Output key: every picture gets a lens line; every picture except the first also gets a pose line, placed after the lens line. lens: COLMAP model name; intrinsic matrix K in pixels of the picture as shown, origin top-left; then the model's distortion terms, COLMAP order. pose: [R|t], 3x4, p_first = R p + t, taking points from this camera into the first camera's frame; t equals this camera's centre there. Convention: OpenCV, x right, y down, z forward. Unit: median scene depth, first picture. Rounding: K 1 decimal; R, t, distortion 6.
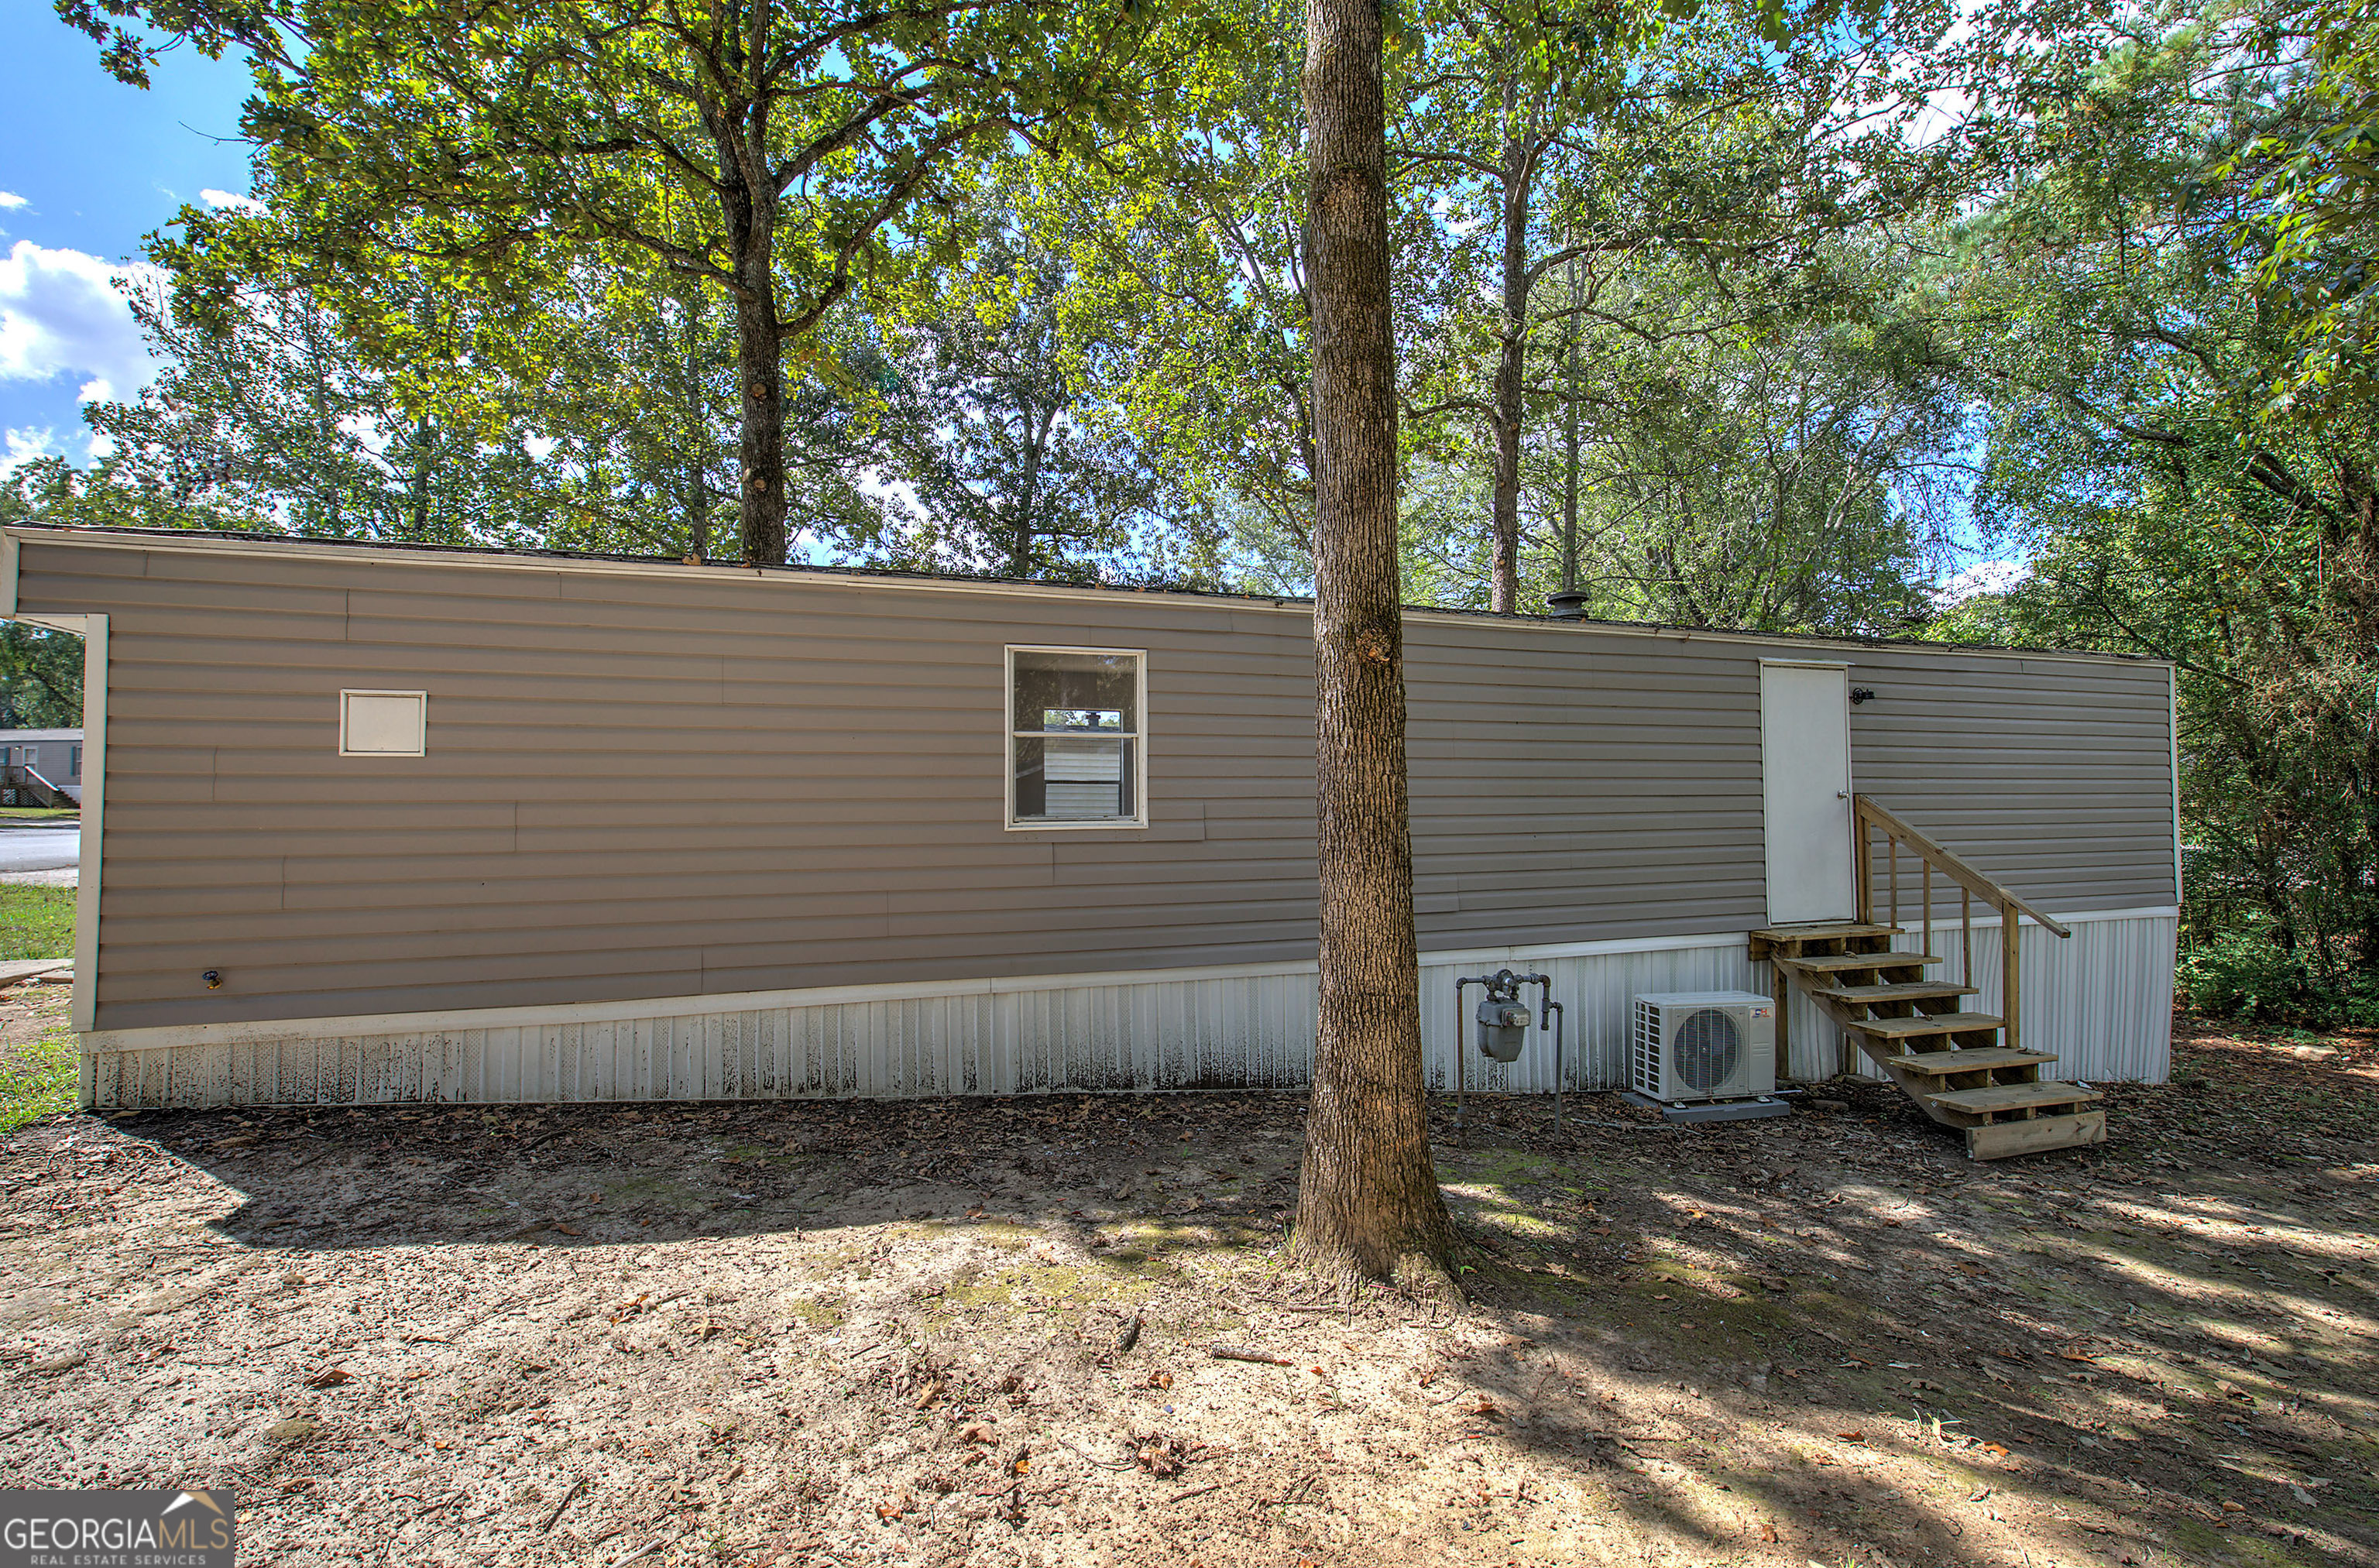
lens RADIAL K [[1002.9, 0, 1183.2], [0, 1002.9, 780.1], [0, 0, 1]] dist [-0.001672, -0.000589]
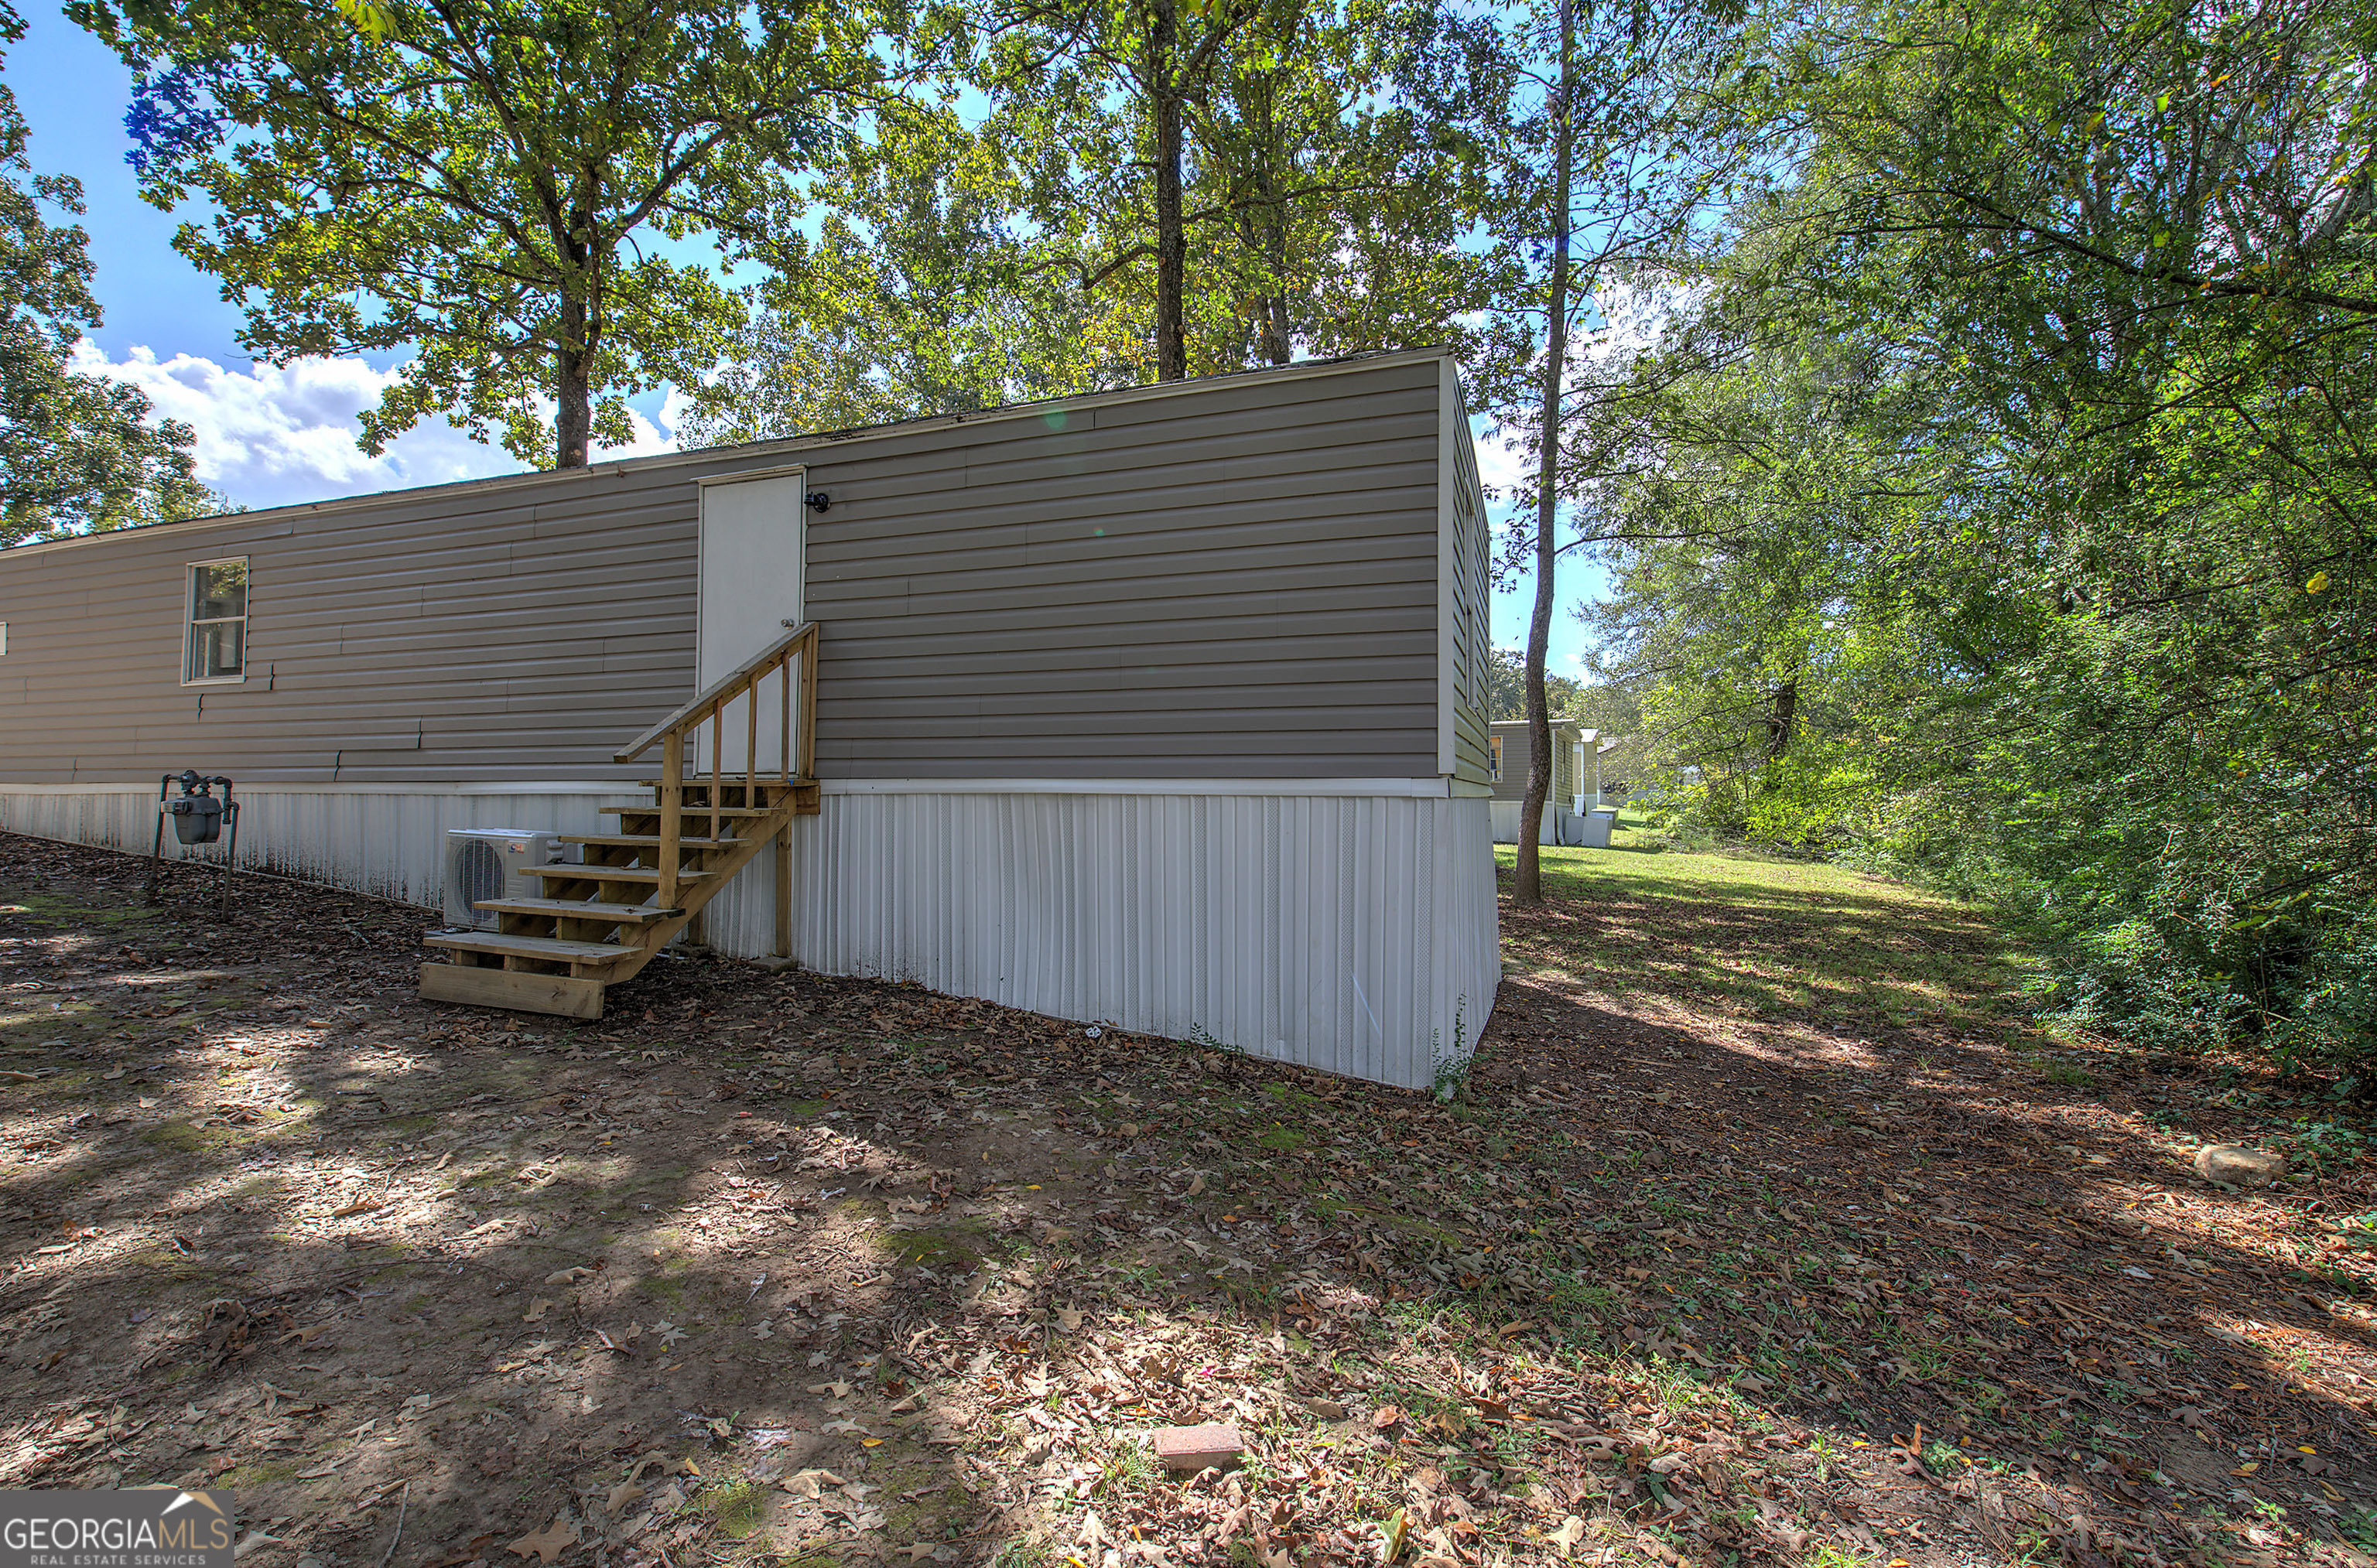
lens RADIAL K [[1002.0, 0, 1192.7], [0, 1002.0, 783.3], [0, 0, 1]] dist [-0.001672, -0.000589]
pose [[0.803056, 0.003331, -0.595894, 2.352842], [0.013455, 0.999628, 0.023721, 0.220094], [0.595751, -0.027067, 0.802713, 0.853686]]
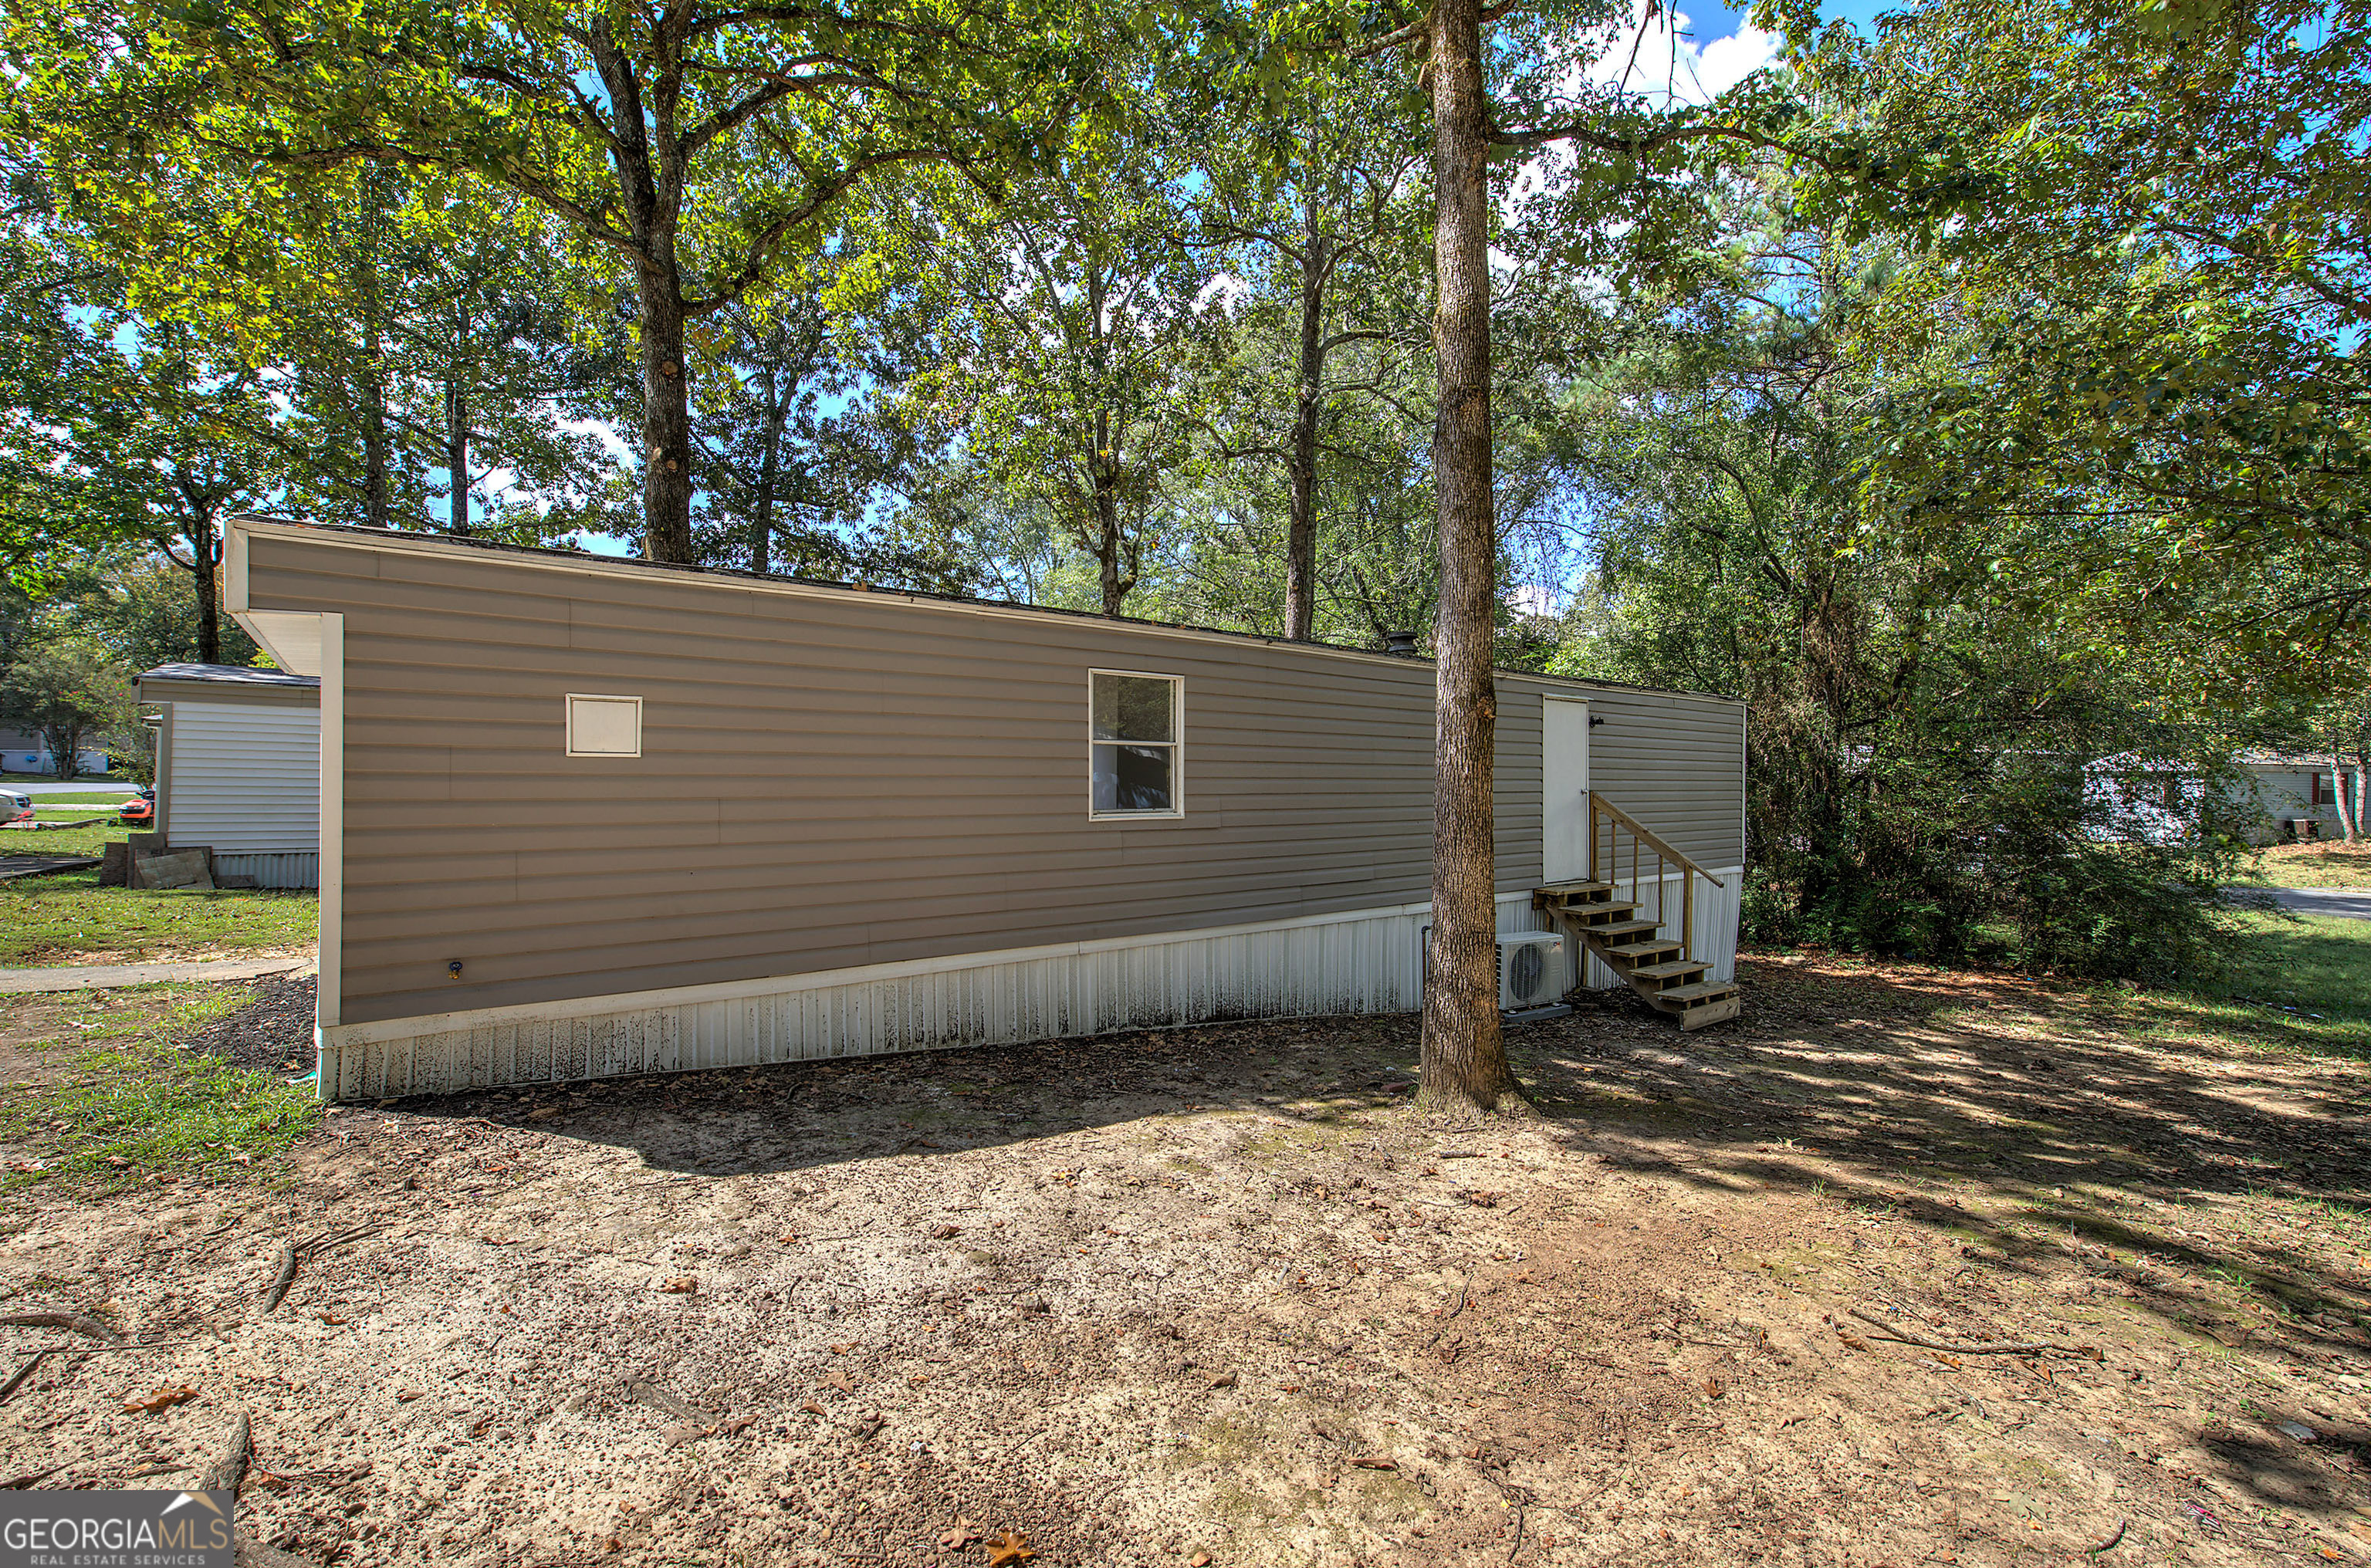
lens RADIAL K [[999.5, 0, 1175.6], [0, 999.5, 784.3], [0, 0, 1]] dist [-0.001672, -0.000589]
pose [[0.940747, 0.009910, 0.338963, -0.597187], [-0.020446, 0.999412, 0.027525, -0.036900], [-0.338491, -0.032825, 0.940397, -0.220207]]
